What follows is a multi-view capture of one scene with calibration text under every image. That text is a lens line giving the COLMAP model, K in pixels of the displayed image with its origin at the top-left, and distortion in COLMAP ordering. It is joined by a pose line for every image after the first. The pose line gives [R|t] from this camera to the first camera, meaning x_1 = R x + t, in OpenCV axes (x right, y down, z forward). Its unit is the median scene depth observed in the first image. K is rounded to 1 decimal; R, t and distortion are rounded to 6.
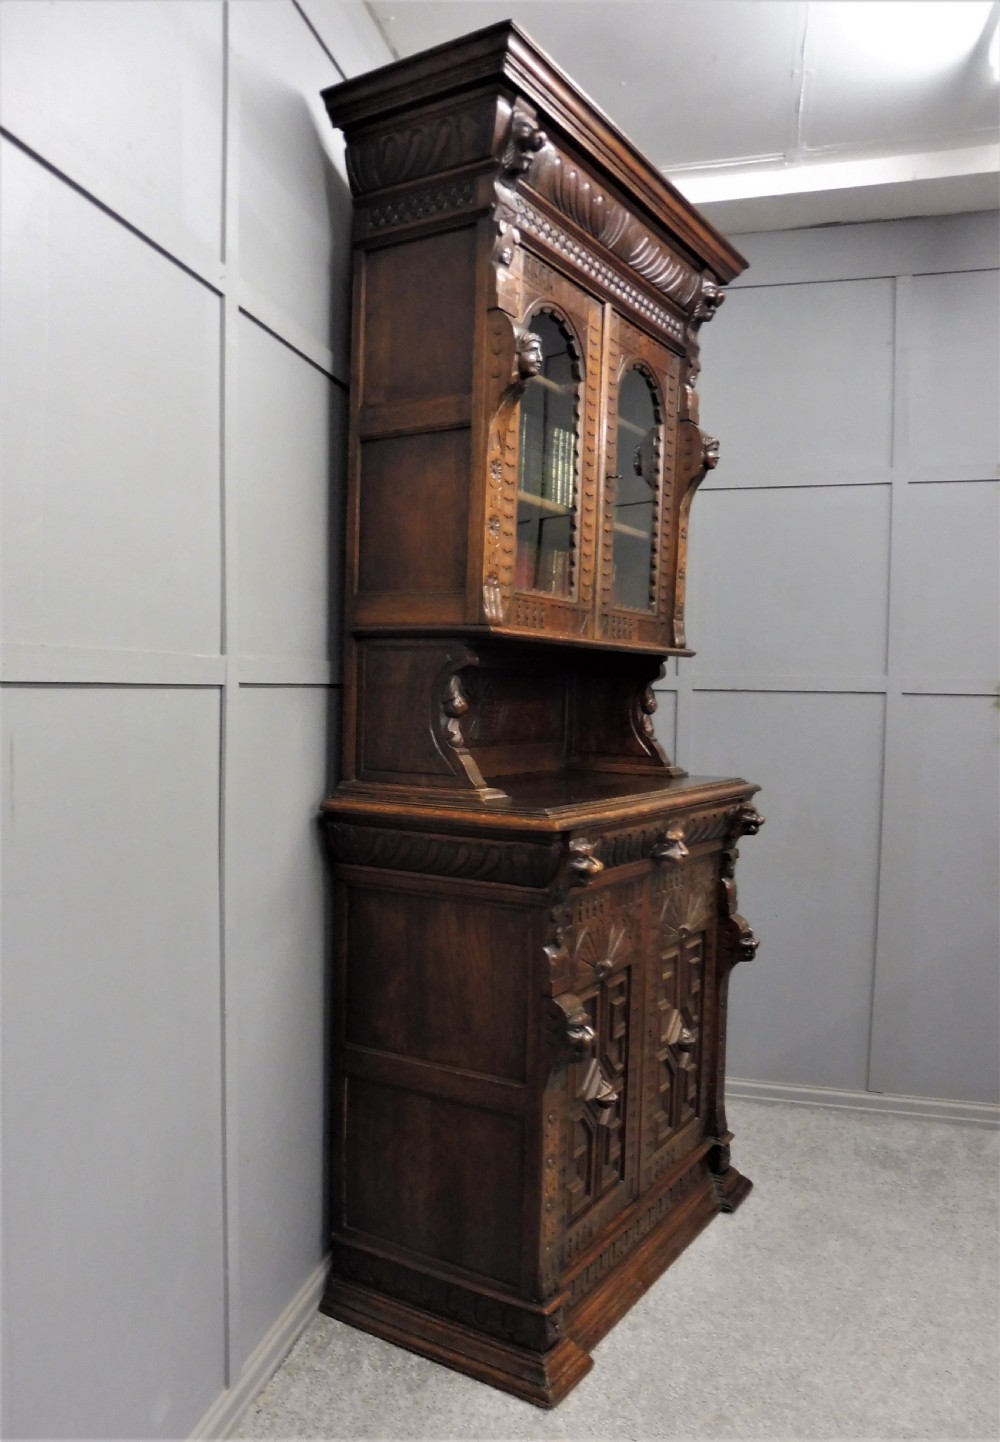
lens RADIAL K [[1076.7, 0, 376.0], [0, 1076.7, 754.3], [0, 0, 1]] dist [-0.023700, -0.017847]
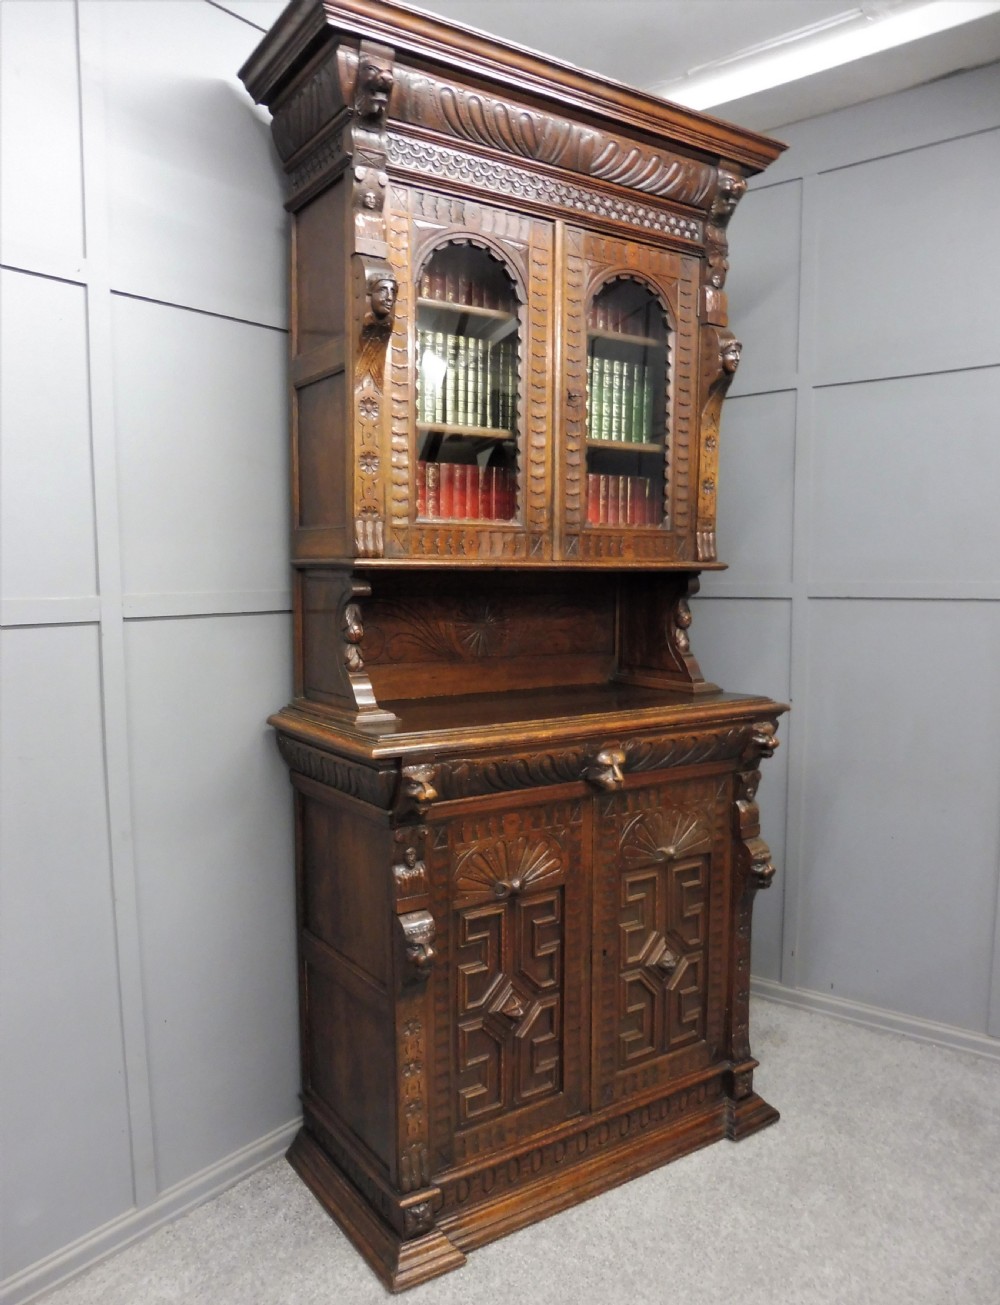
lens RADIAL K [[929.3, 0, 458.5], [0, 929.3, 673.7], [0, 0, 1]] dist [-0.031583, -0.005890]
pose [[0.929037, 0.015062, -0.369680, 0.424194], [-0.000070, 0.999178, 0.040535, -0.034607], [0.369987, -0.037632, 0.928274, 0.148727]]
